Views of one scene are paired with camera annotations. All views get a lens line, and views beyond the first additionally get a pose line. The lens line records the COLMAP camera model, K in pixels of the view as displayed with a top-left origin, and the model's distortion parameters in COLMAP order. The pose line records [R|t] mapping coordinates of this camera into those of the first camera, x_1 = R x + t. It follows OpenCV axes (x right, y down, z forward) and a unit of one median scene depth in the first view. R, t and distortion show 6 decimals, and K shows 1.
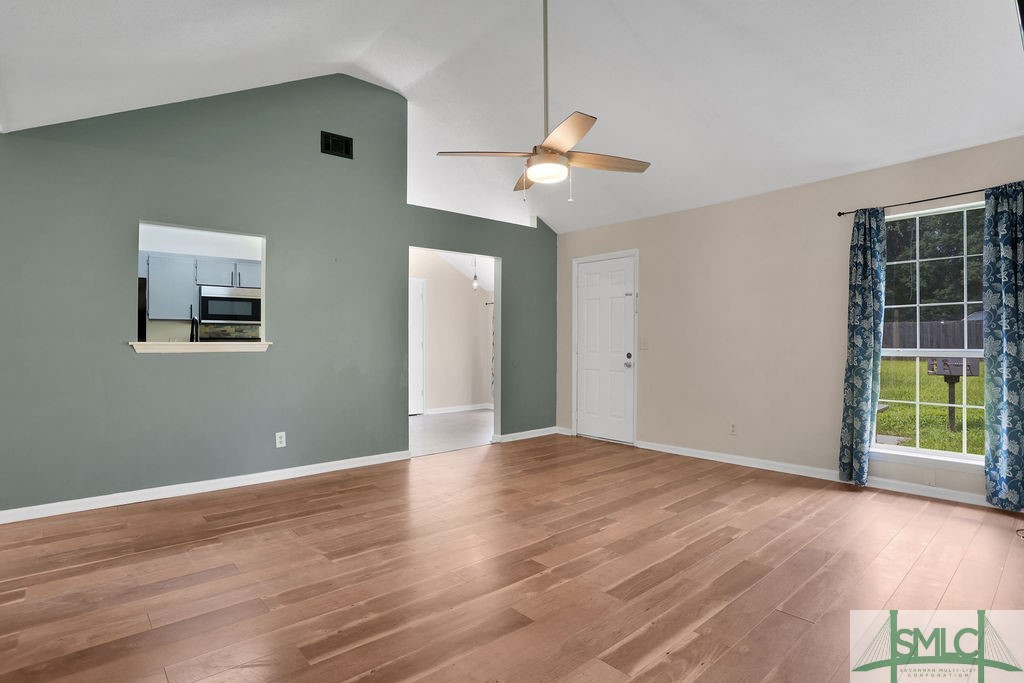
lens RADIAL K [[514.3, 0, 515.8], [0, 514.3, 343.9], [0, 0, 1]] dist [-0.075742, 0.034645]
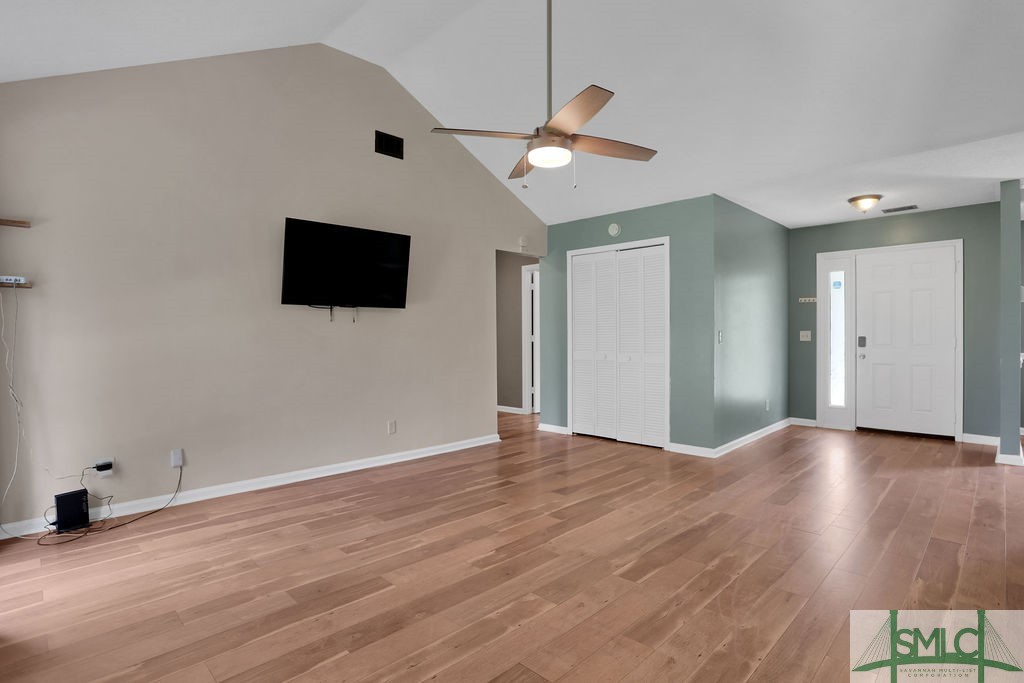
lens RADIAL K [[524.5, 0, 518.0], [0, 524.5, 349.3], [0, 0, 1]] dist [-0.045908, 0.001410]
pose [[-0.997553, 0.012157, -0.068843, 0.188638], [0.009870, 0.999391, 0.033463, -0.018709], [0.069208, 0.032702, -0.997066, 1.951535]]
